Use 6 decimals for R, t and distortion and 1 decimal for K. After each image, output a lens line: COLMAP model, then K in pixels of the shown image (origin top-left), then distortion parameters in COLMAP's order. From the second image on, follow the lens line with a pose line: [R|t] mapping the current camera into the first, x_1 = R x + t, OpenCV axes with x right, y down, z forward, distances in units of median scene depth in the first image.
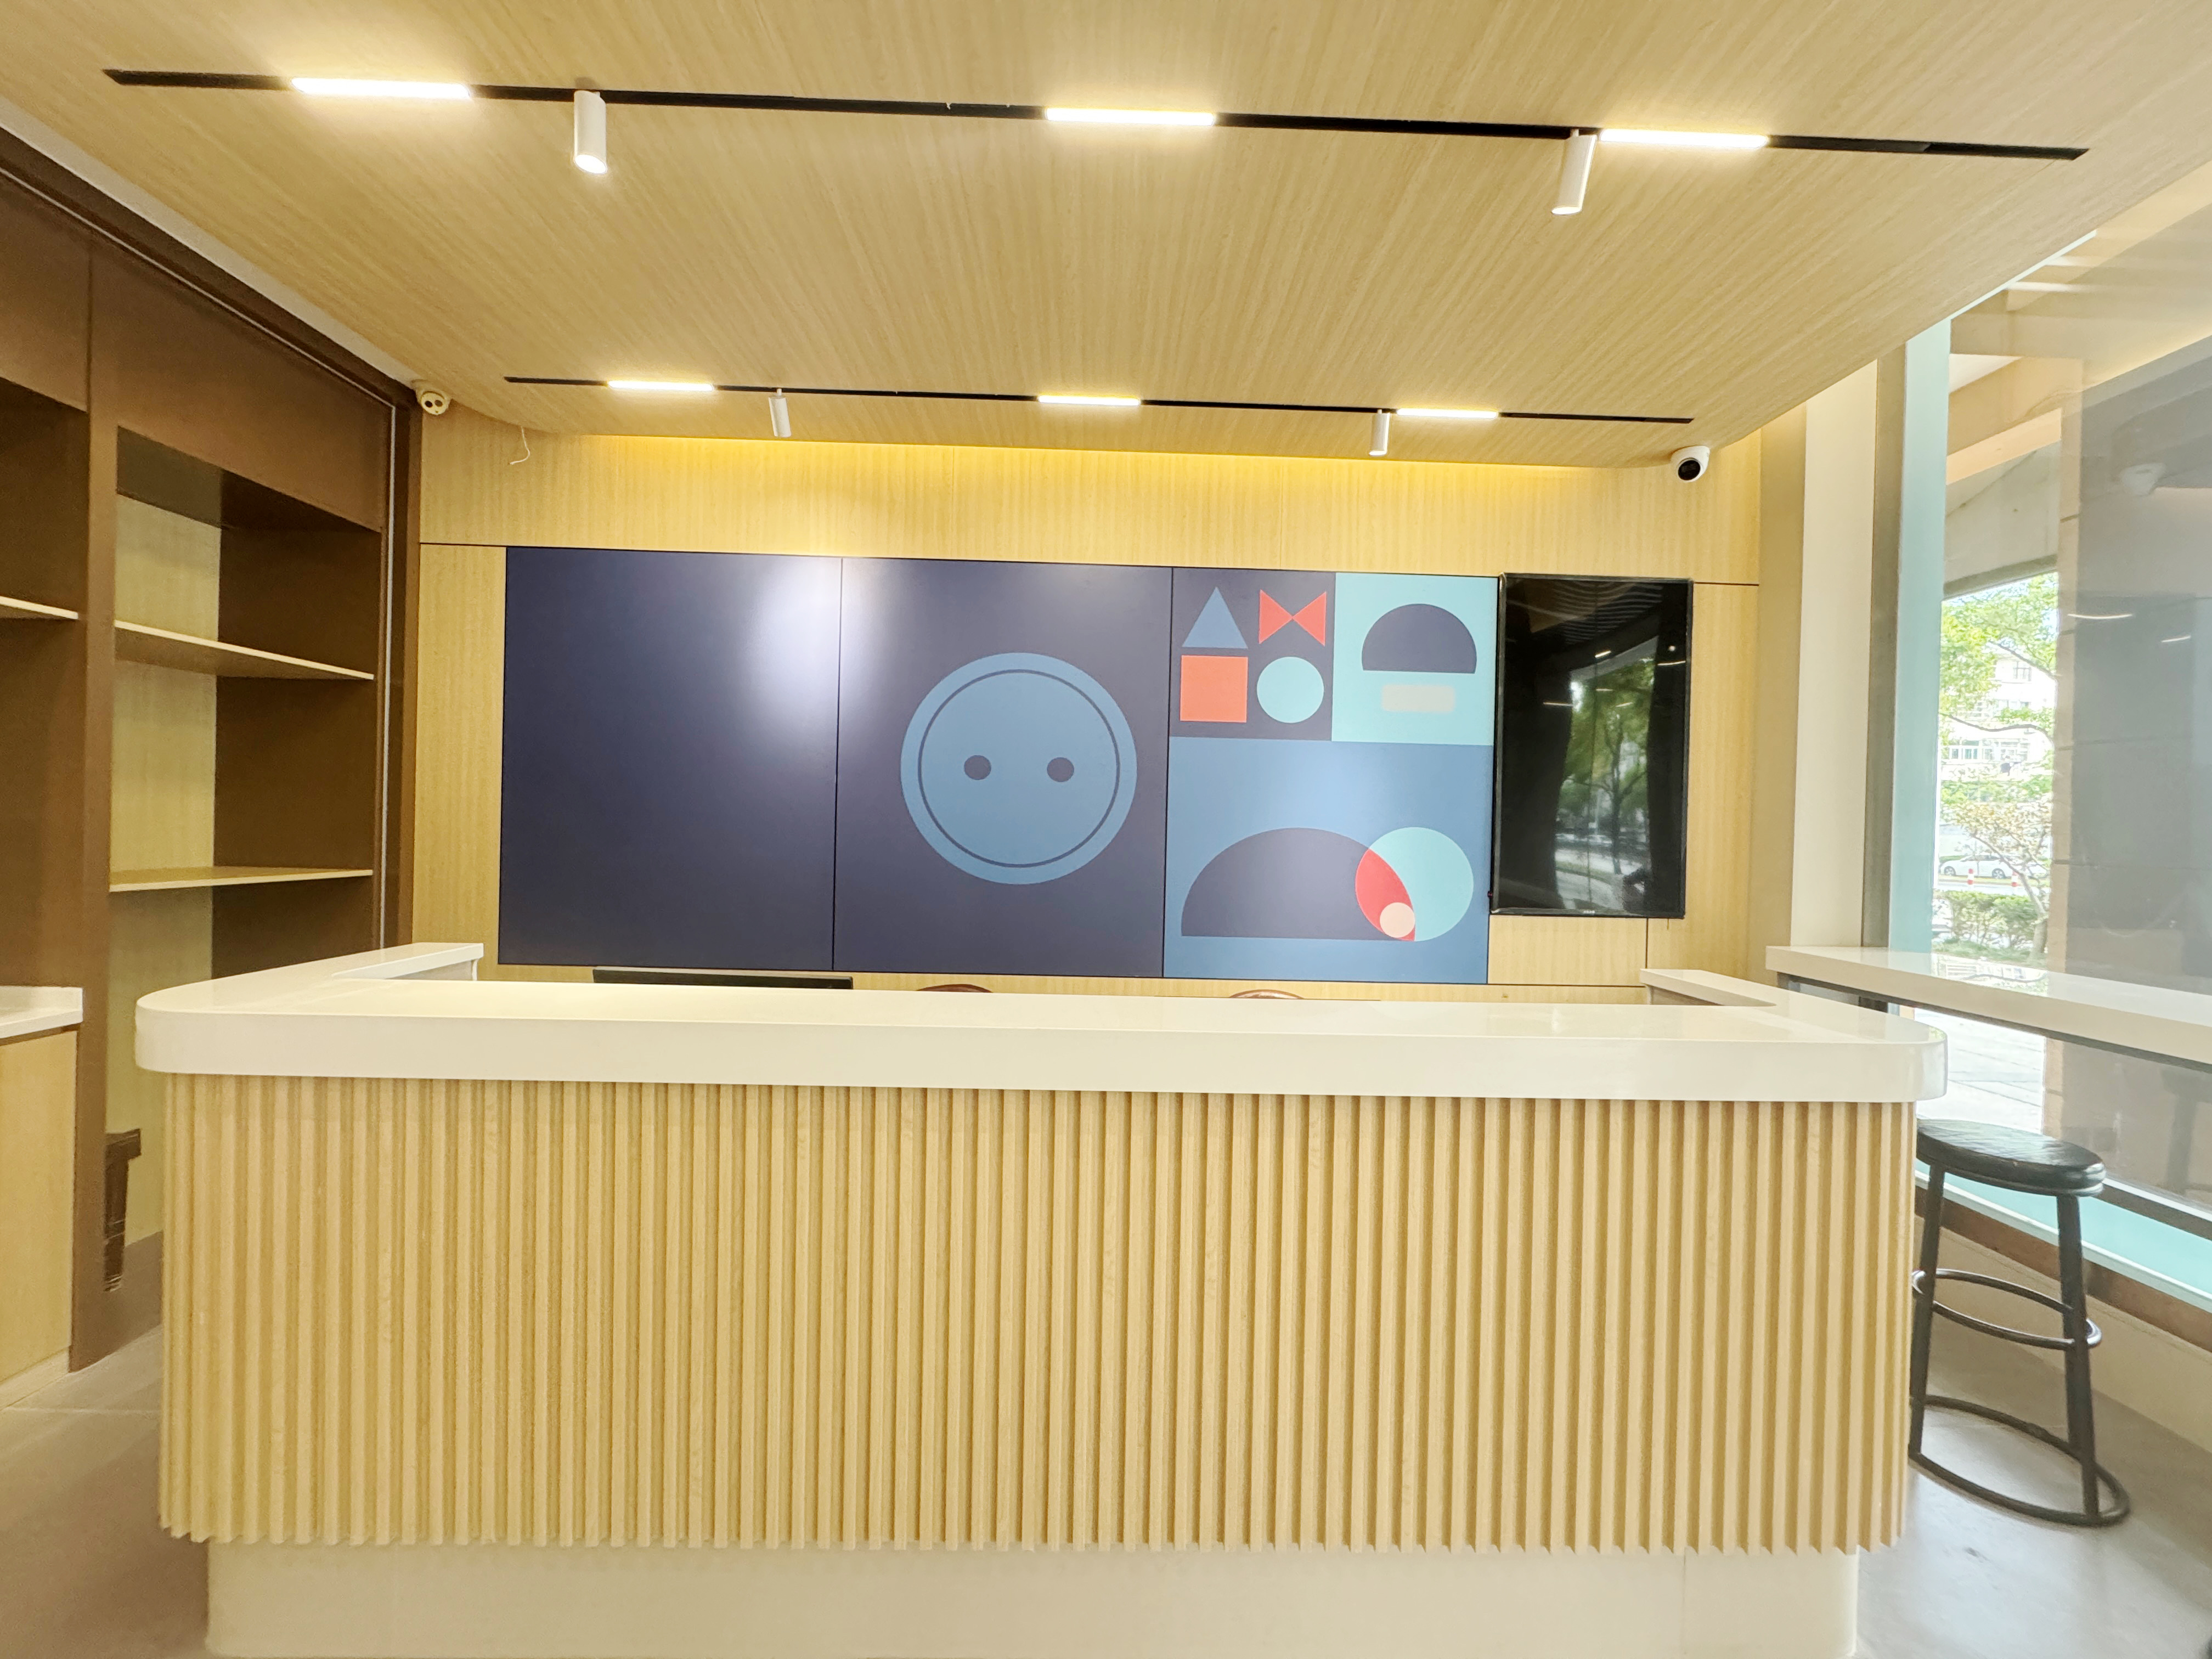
lens RADIAL K [[885.5, 0, 1105.0], [0, 885.5, 832.7], [0, 0, 1]] dist [0.000524, 0.000112]
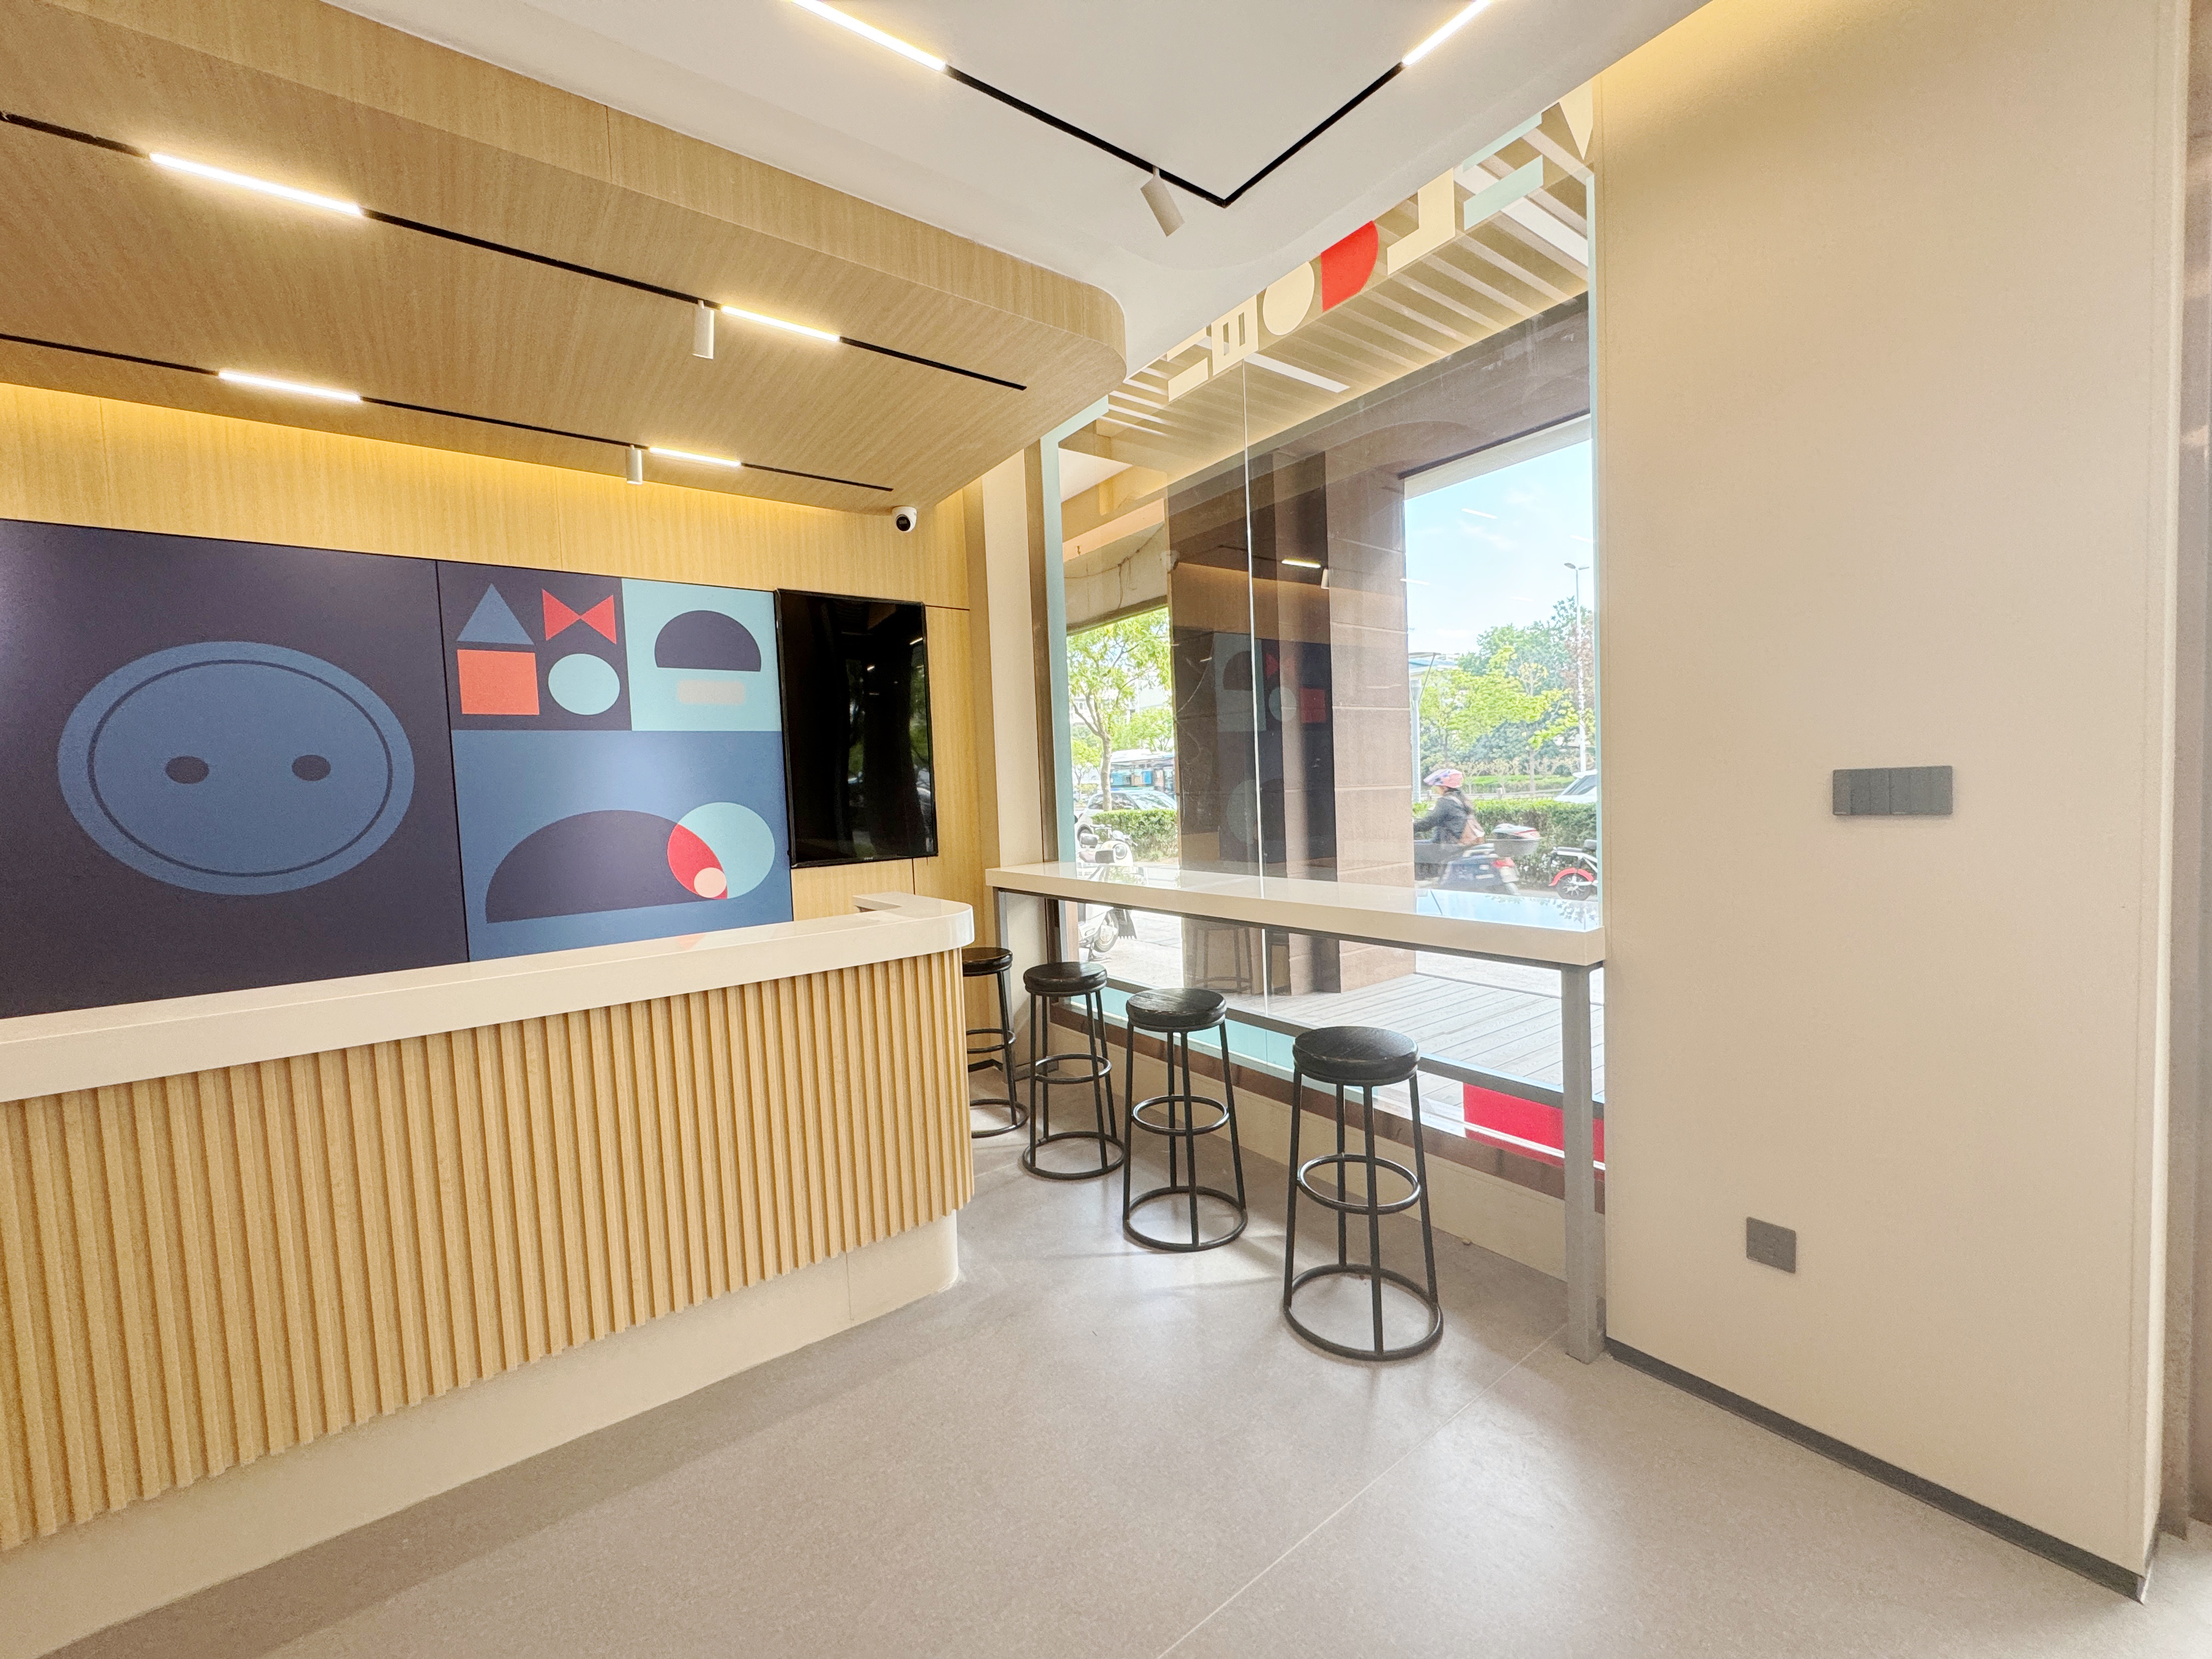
lens RADIAL K [[885.5, 0, 1107.8], [0, 885.5, 835.0], [0, 0, 1]] dist [0.000524, 0.000112]
pose [[0.814248, -0.089909, 0.573513, 0.093399], [0.065268, 0.995848, 0.063453, -0.004332], [-0.576837, -0.014234, 0.816736, -0.263147]]
